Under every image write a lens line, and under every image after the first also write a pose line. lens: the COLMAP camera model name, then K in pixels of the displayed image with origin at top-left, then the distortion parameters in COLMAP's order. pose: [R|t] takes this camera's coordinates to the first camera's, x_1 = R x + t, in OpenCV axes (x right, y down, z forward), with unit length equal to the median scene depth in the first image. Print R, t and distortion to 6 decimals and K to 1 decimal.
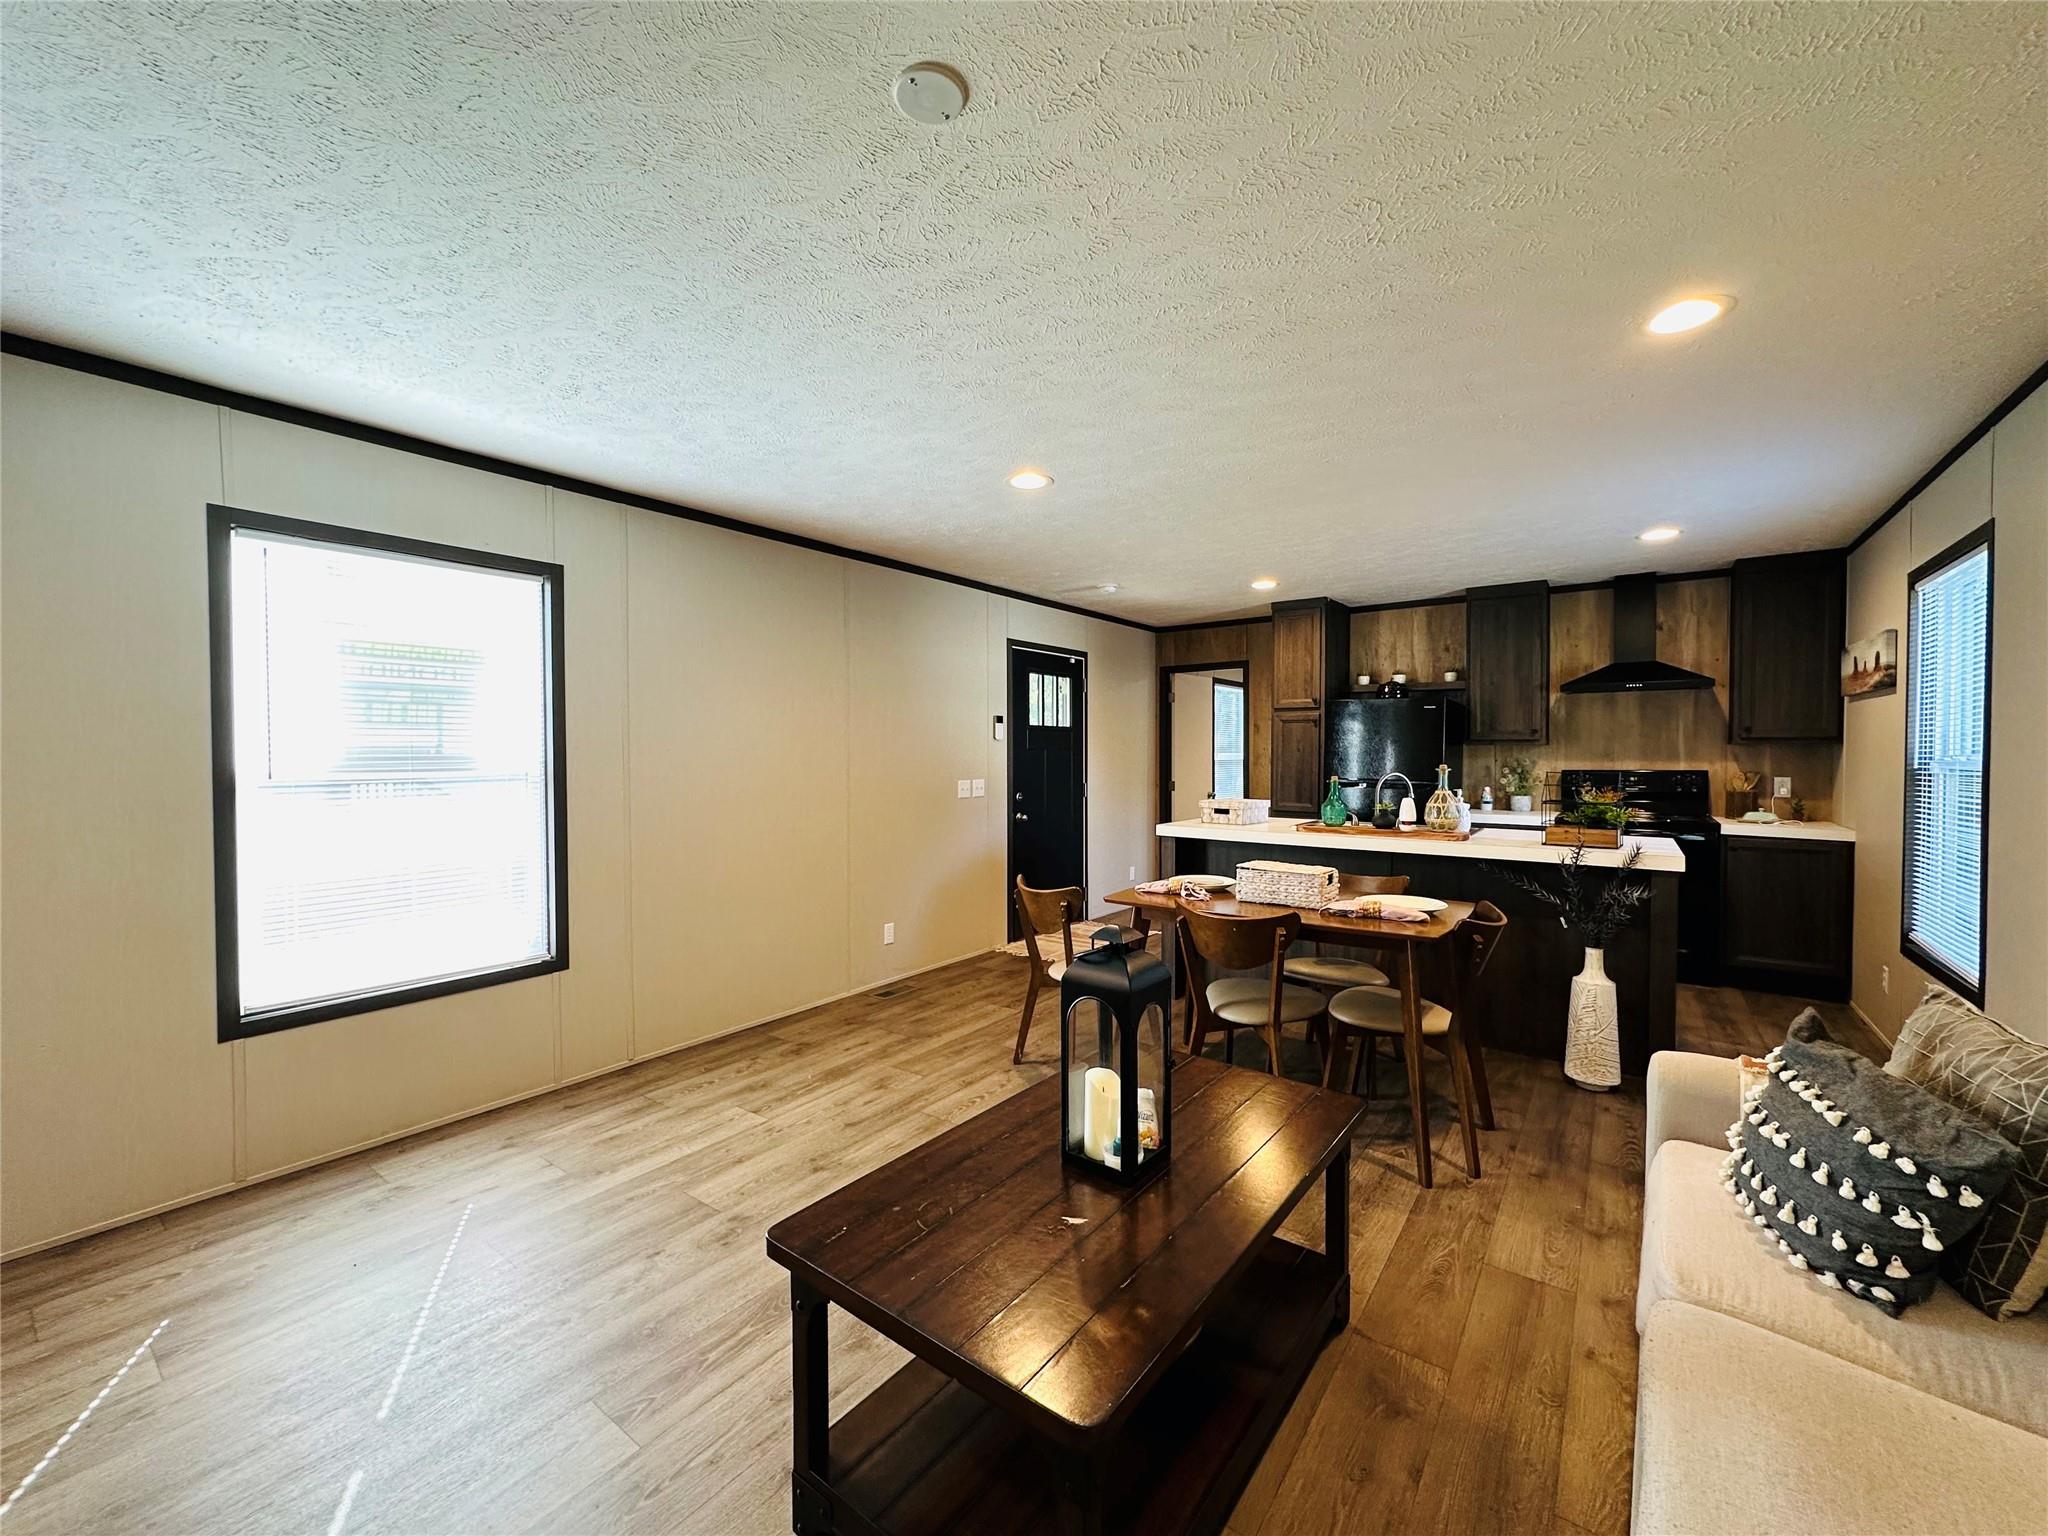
lens RADIAL K [[816.7, 0, 1025.0], [0, 816.7, 769.5], [0, 0, 1]] dist [-0.002190, 0.000420]
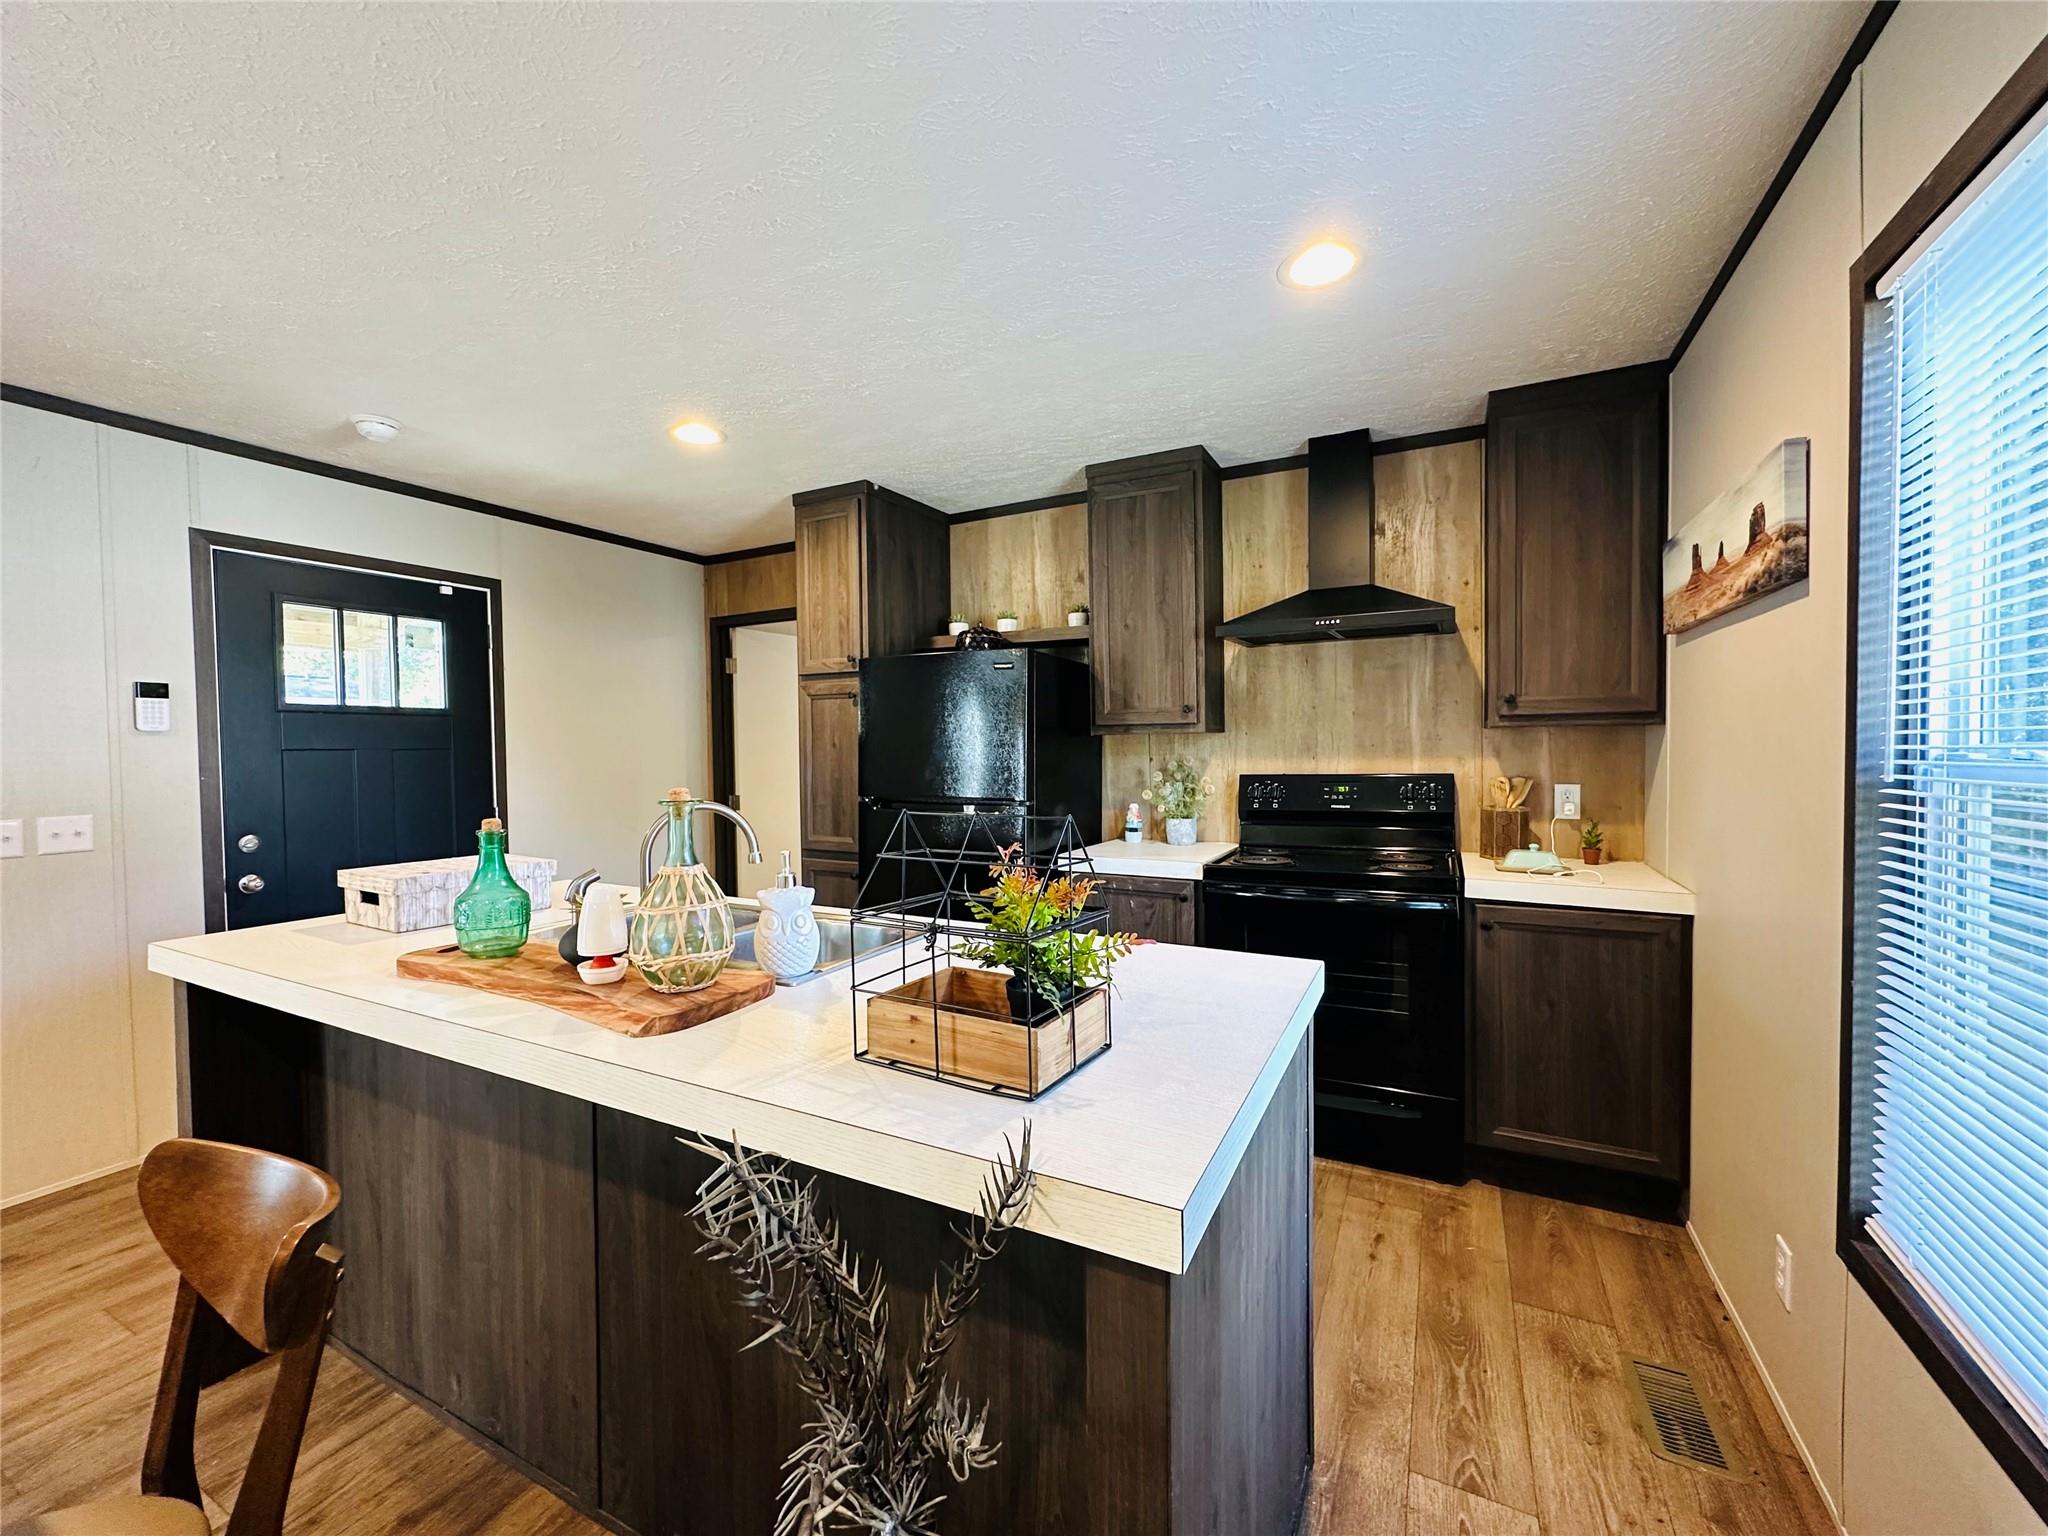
lens RADIAL K [[816.7, 0, 1025.0], [0, 816.7, 769.5], [0, 0, 1]] dist [-0.002190, 0.000420]
pose [[0.987156, -0.015820, 0.158974, 0.438292], [0.014955, 0.999866, 0.006635, -0.010126], [-0.159058, -0.004173, 0.987260, 0.469545]]
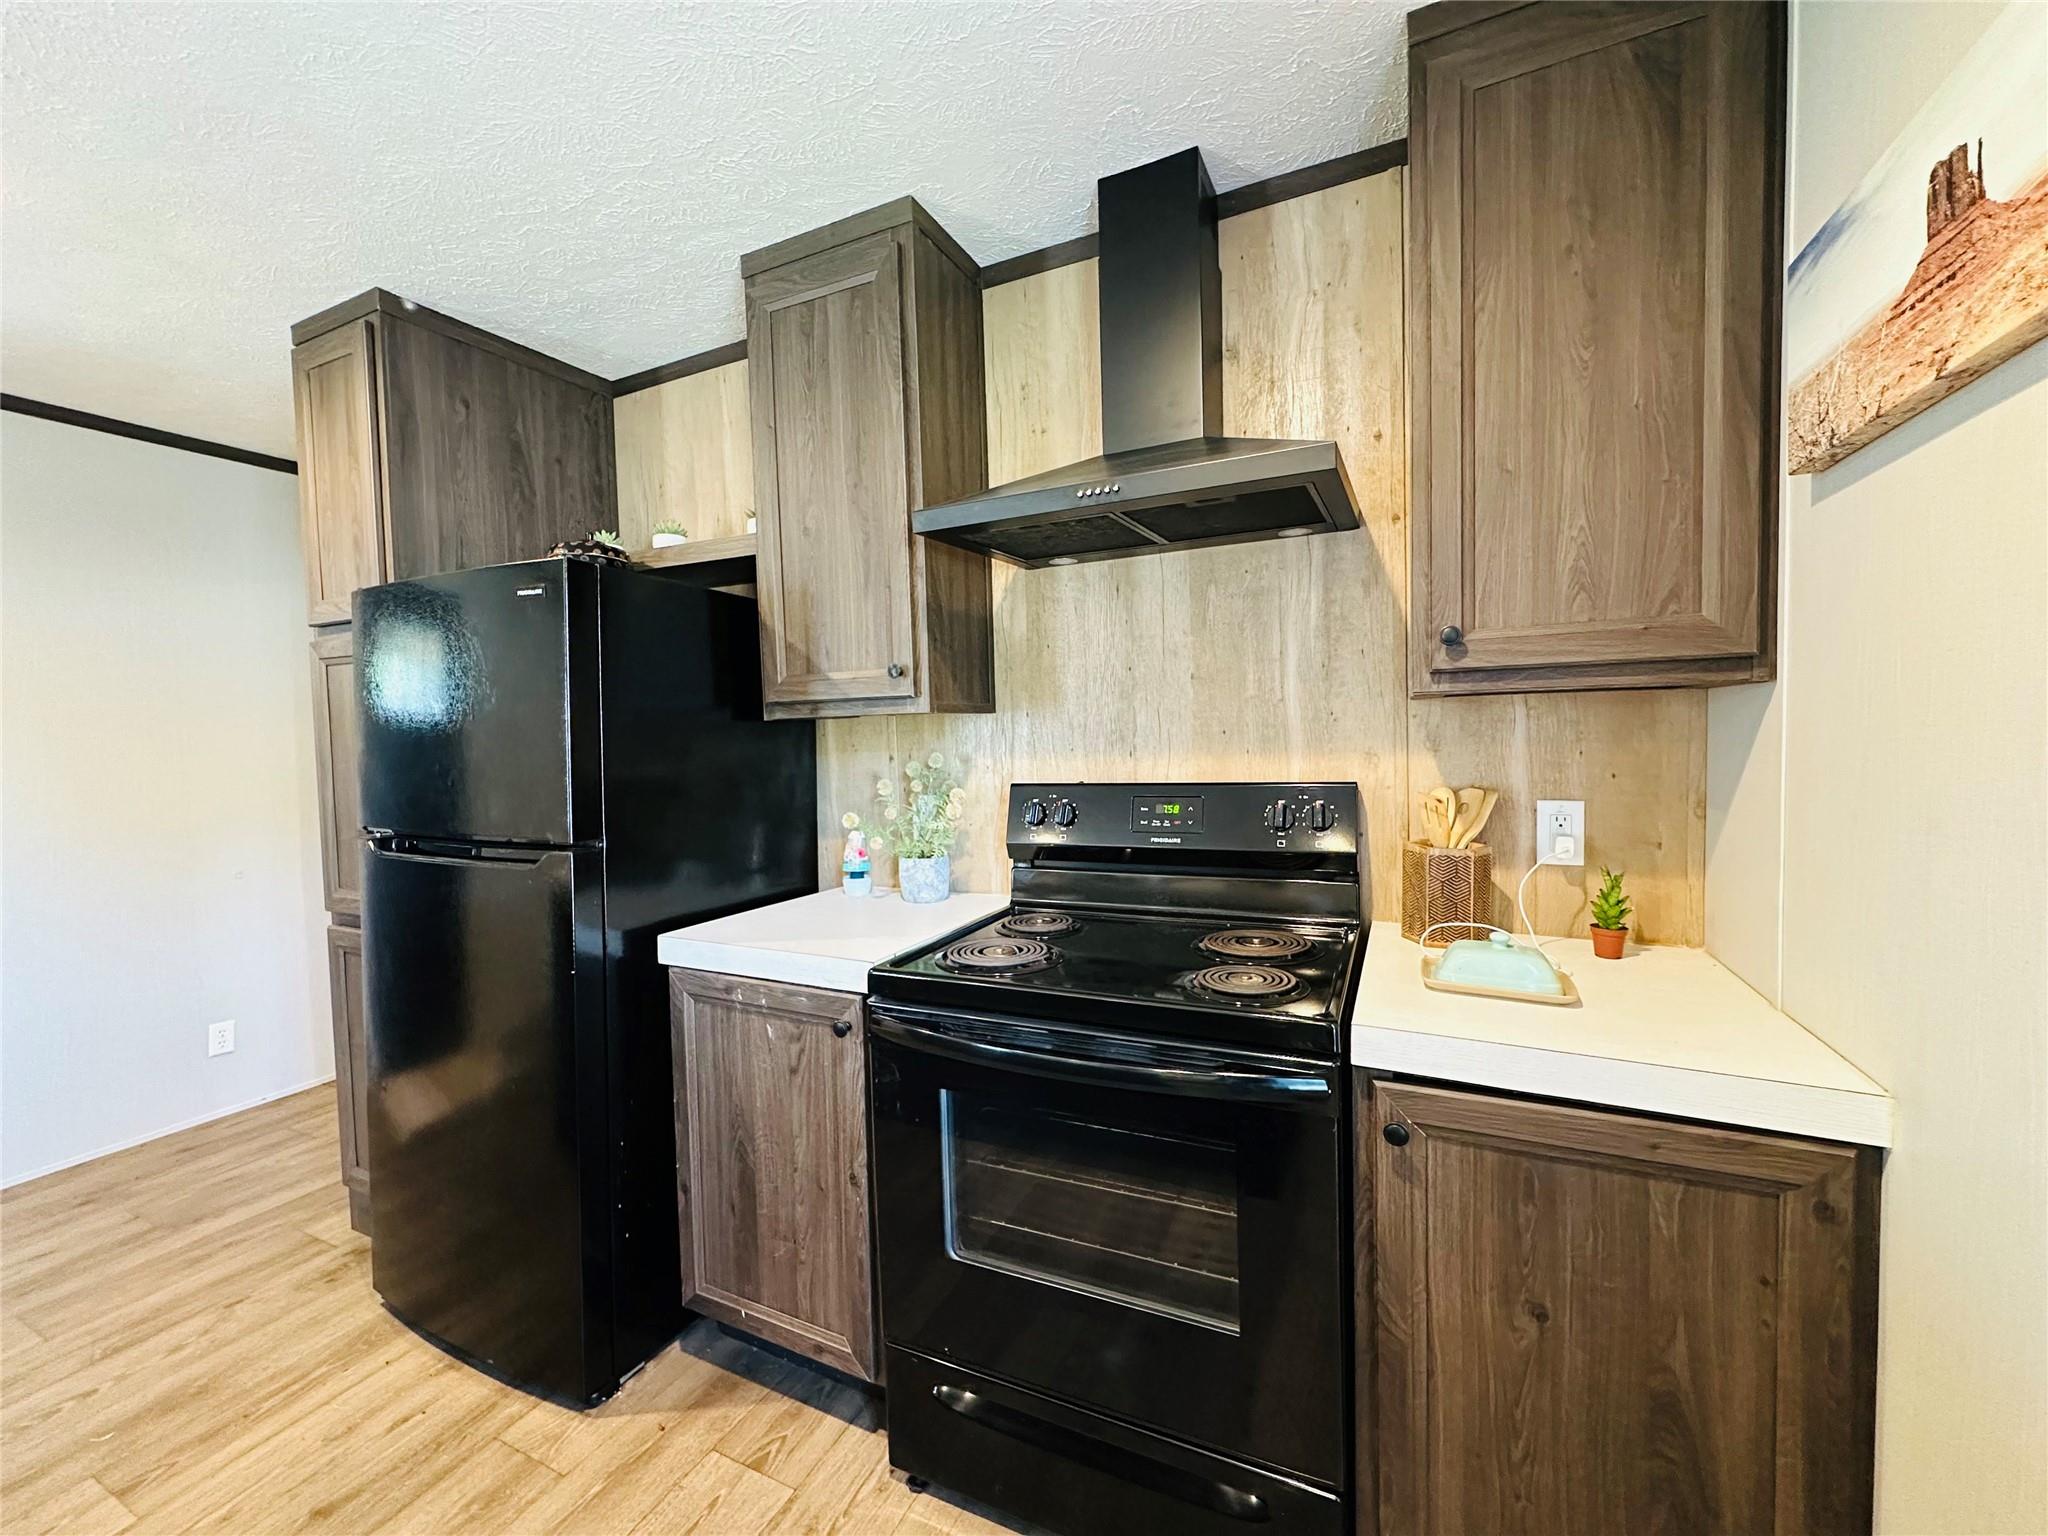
lens RADIAL K [[816.7, 0, 1025.0], [0, 816.7, 769.5], [0, 0, 1]] dist [-0.002190, 0.000420]
pose [[0.981442, -0.030953, 0.189244, 0.640153], [0.027041, 0.999365, 0.023218, -0.014569], [-0.189842, -0.017670, 0.981656, 0.700970]]
